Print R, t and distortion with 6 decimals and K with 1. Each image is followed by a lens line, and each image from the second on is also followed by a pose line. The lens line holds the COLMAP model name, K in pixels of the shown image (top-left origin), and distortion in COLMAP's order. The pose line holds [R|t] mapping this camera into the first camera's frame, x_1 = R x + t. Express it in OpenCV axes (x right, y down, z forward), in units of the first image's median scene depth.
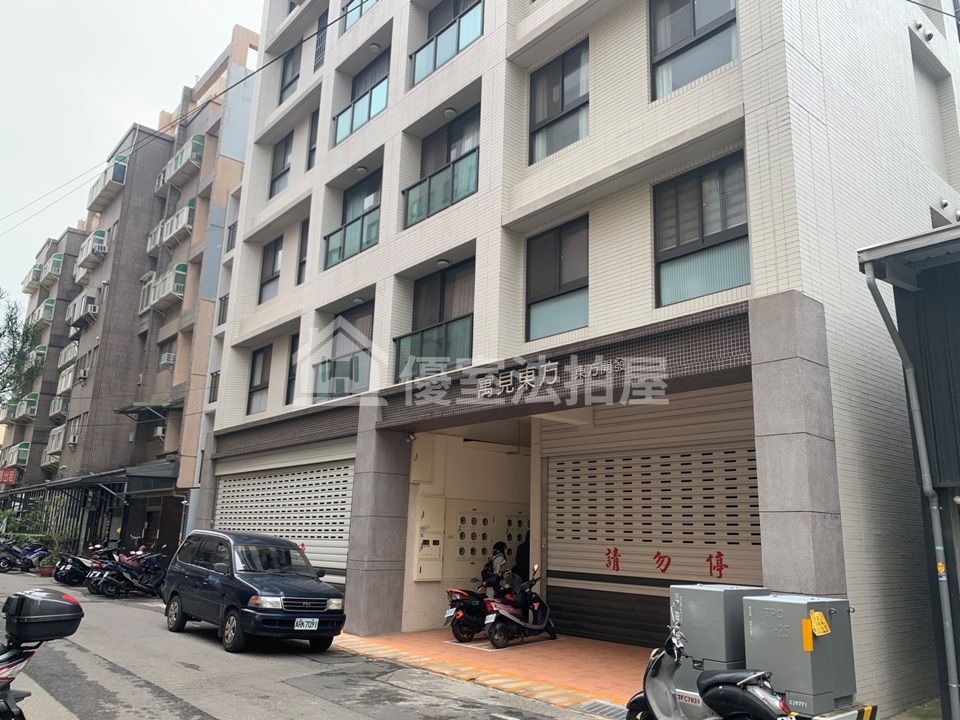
lens RADIAL K [[731.1, 0, 480.8], [0, 731.1, 359.7], [0, 0, 1]] dist [0.035955, -0.037235]
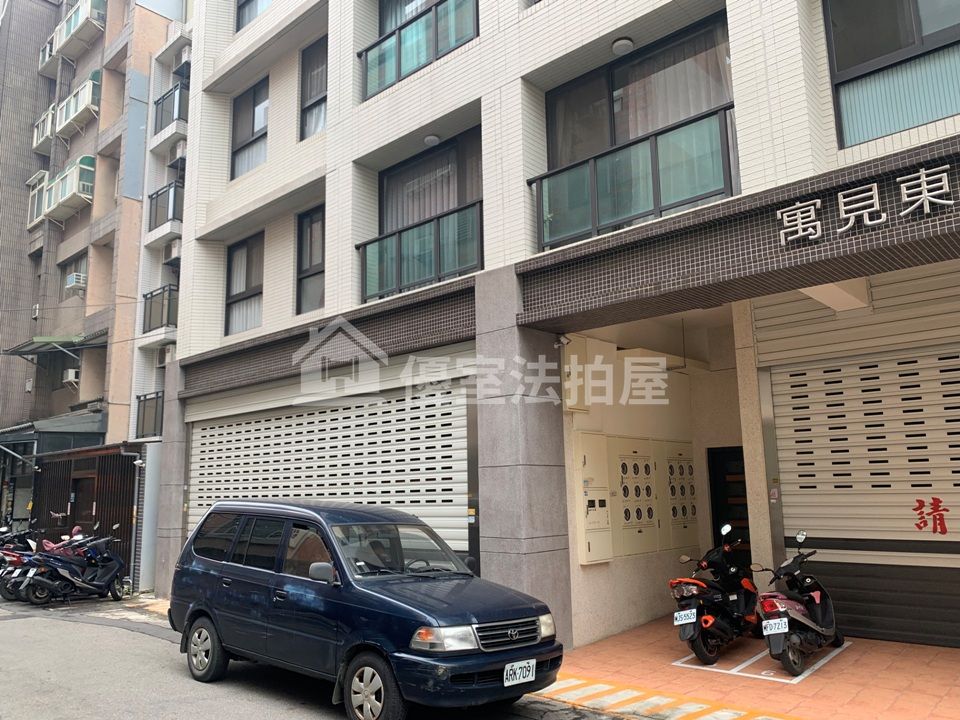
lens RADIAL K [[731.1, 0, 477.1], [0, 731.1, 366.7], [0, 0, 1]] dist [0.035955, -0.037235]
pose [[0.990714, -0.025637, 0.133522, -0.179374], [0.016113, 0.997279, 0.071933, 0.059379], [-0.135003, -0.069114, 0.988432, 0.277980]]
